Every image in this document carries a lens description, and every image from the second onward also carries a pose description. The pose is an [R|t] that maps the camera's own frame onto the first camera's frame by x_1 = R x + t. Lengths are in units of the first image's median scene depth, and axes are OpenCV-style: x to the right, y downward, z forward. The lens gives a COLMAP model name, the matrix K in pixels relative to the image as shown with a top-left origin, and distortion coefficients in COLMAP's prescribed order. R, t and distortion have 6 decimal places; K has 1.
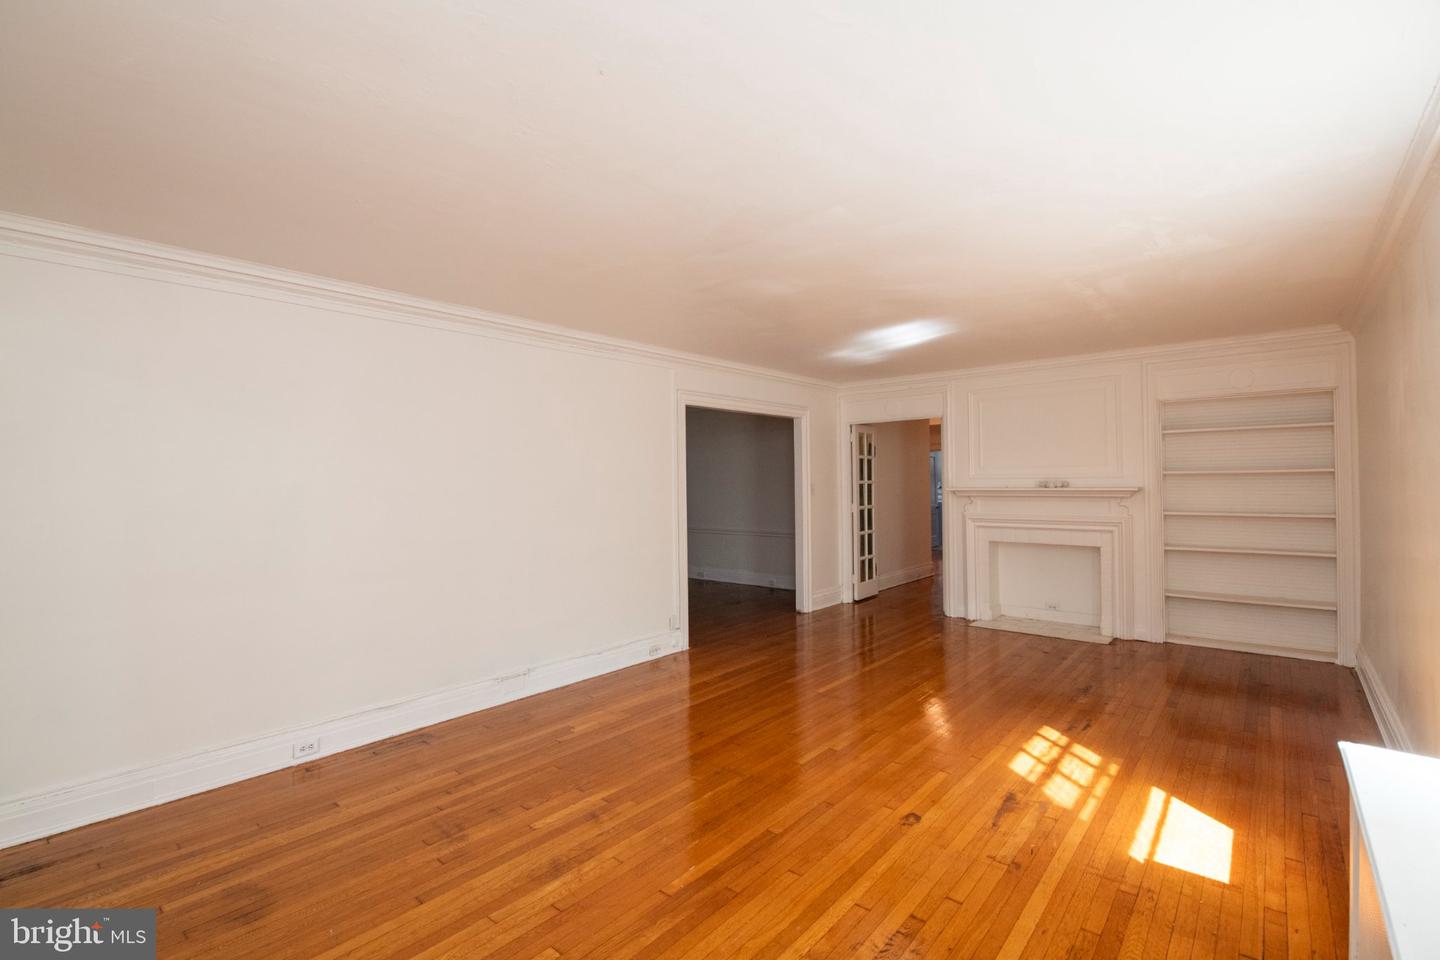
lens RADIAL K [[673.2, 0, 720.0], [0, 673.2, 480.0], [0, 0, 1]] dist [0.021911, -0.000001]
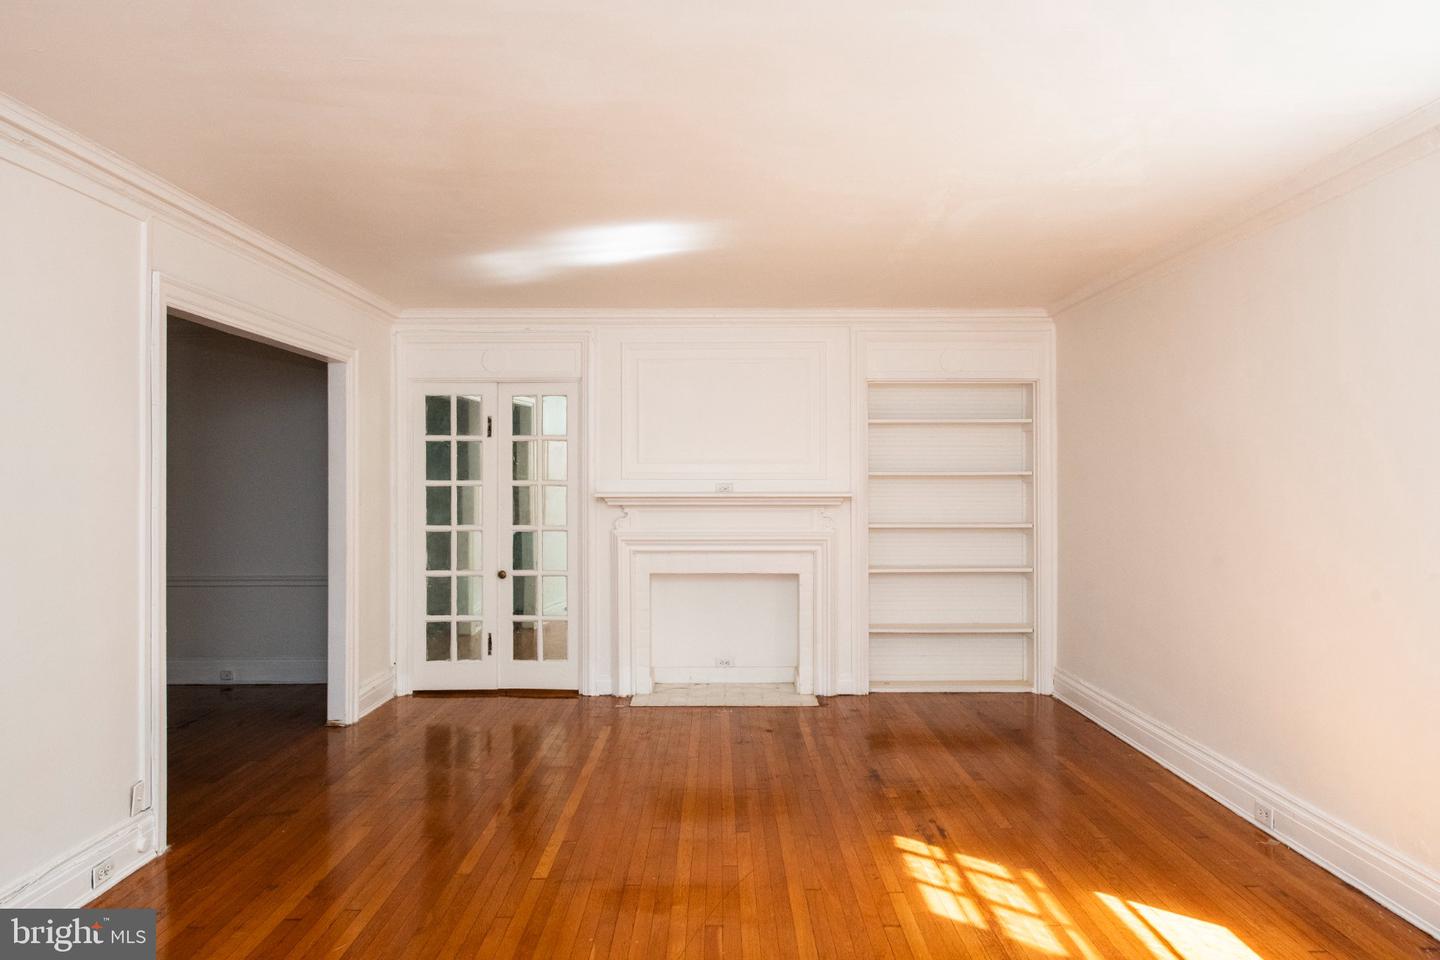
lens RADIAL K [[1009.9, 0, 720.0], [0, 1009.9, 480.0], [0, 0, 1]] dist [0.071456, 0.001390]
pose [[0.753100, 0.015809, 0.657716, -0.236305], [-0.009824, 0.999870, -0.012784, 0.012831], [-0.657832, 0.003167, 0.753158, 0.240525]]
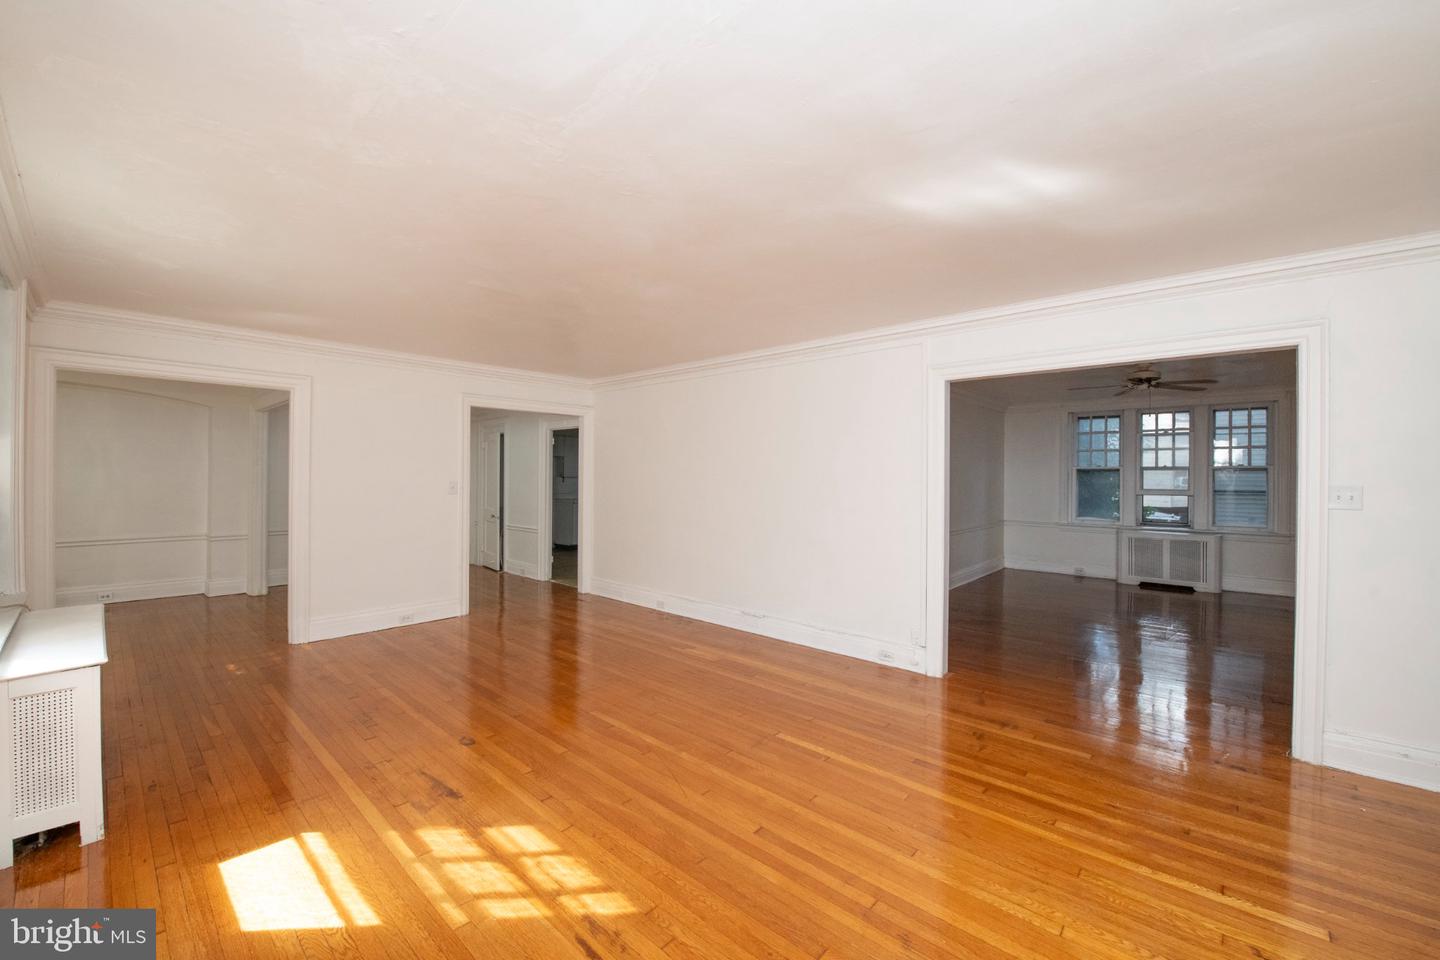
lens RADIAL K [[578.1, 0, 720.0], [0, 578.1, 480.0], [0, 0, 1]] dist [-0.000164, 0.000381]
pose [[-0.049171, 0.015109, -0.998676, 0.673028], [-0.005010, 0.999869, 0.015373, -0.000693], [0.998778, 0.005759, -0.049088, 0.773494]]
